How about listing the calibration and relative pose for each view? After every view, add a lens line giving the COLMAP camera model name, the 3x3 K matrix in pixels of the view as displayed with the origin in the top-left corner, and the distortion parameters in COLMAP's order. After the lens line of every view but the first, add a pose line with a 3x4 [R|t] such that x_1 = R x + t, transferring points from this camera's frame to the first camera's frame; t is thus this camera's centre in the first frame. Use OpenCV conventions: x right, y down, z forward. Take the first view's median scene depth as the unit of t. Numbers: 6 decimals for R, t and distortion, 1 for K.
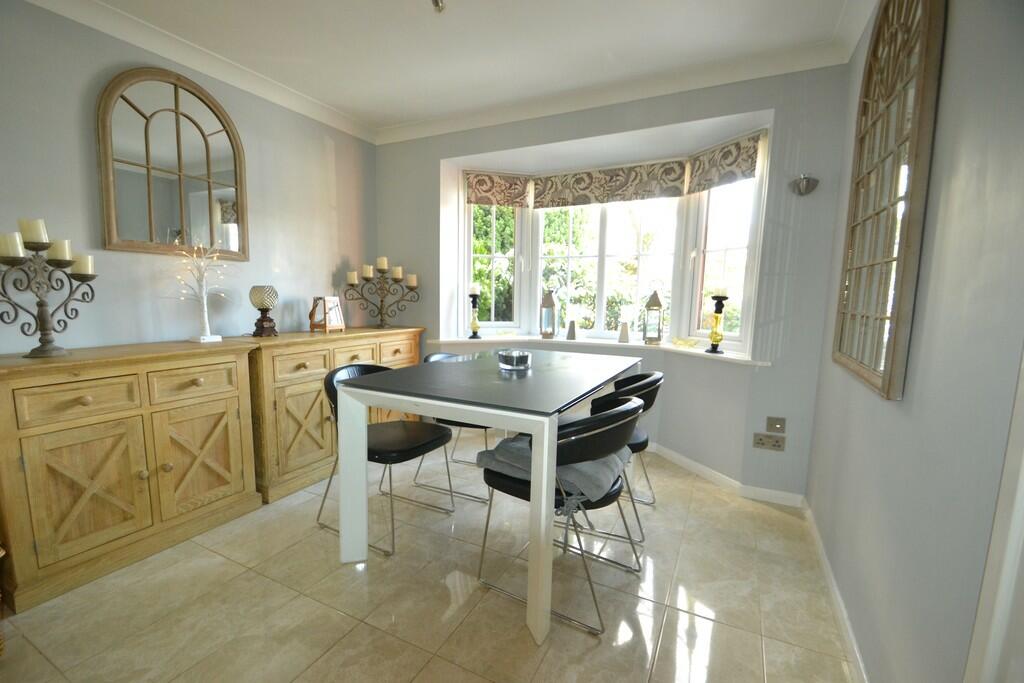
lens RADIAL K [[447.9, 0, 488.6], [0, 447.9, 347.1], [0, 0, 1]] dist [0.013957, -0.019260]
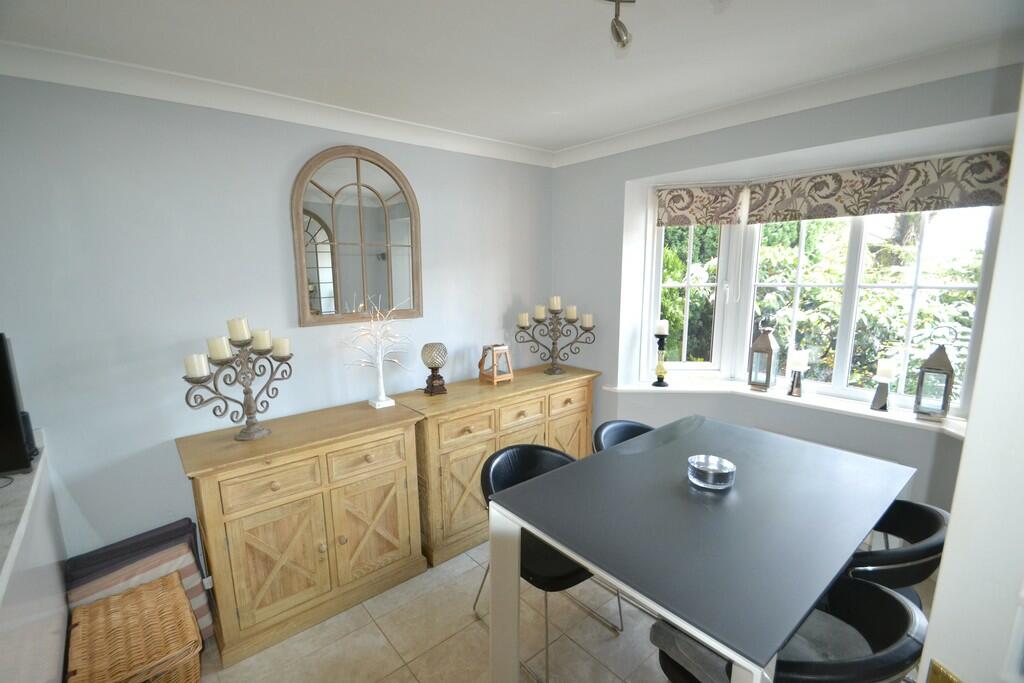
lens RADIAL K [[447.9, 0, 488.6], [0, 447.9, 347.1], [0, 0, 1]] dist [0.013957, -0.019260]
pose [[0.919698, 0.041840, -0.390391, -0.000871], [-0.021157, 0.998142, 0.057132, -0.185338], [0.392056, -0.044285, 0.918875, 0.128063]]
